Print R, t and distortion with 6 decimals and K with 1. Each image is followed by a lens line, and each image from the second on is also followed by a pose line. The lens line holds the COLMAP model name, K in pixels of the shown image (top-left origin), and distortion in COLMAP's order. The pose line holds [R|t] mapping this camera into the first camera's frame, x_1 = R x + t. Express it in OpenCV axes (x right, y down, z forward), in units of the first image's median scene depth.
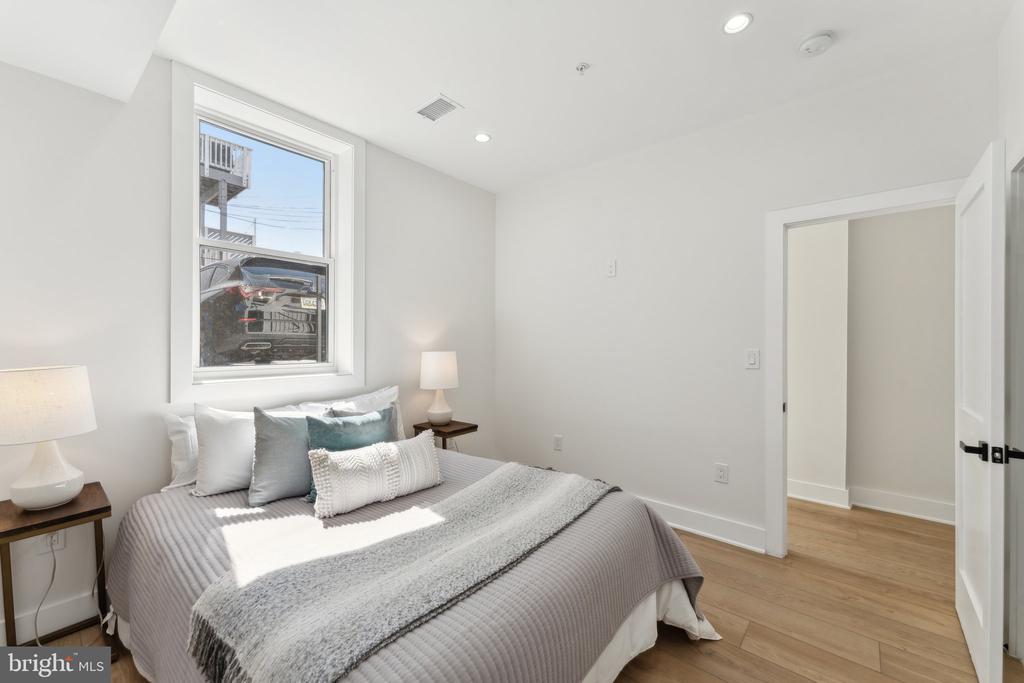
lens RADIAL K [[406.8, 0, 515.3], [0, 406.8, 341.6], [0, 0, 1]] dist [-0.000985, -0.000056]
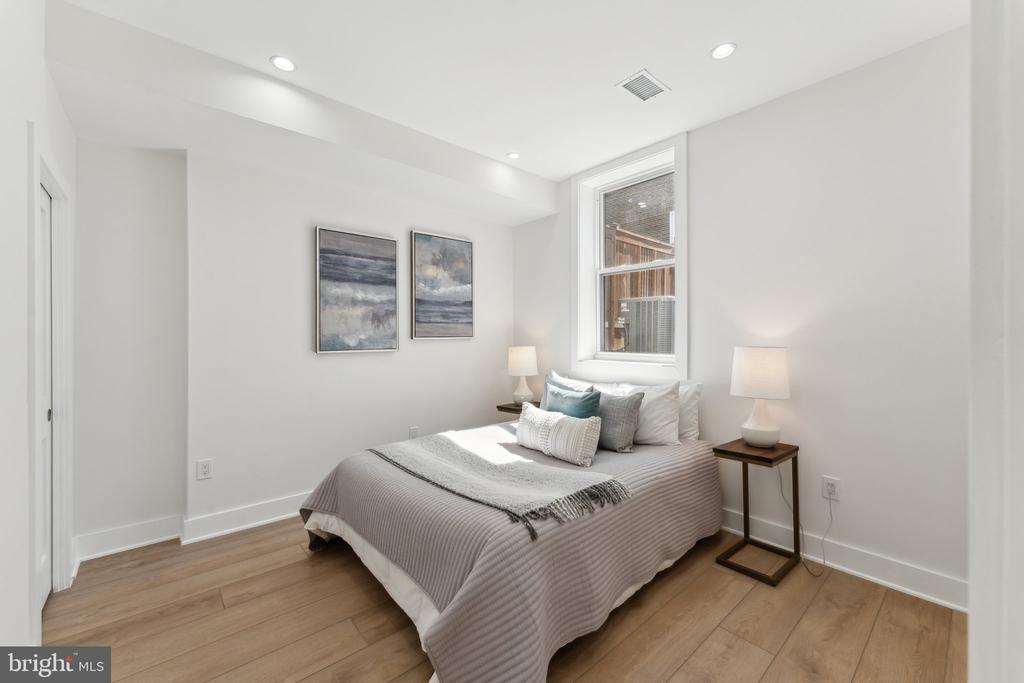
lens RADIAL K [[406.8, 0, 515.3], [0, 406.8, 341.6], [0, 0, 1]] dist [-0.000985, -0.000056]
pose [[-0.149186, 0.010131, -0.988757, 1.093574], [0.003979, 0.999946, 0.009646, 0.005921], [0.988801, -0.002496, -0.149218, 1.176860]]
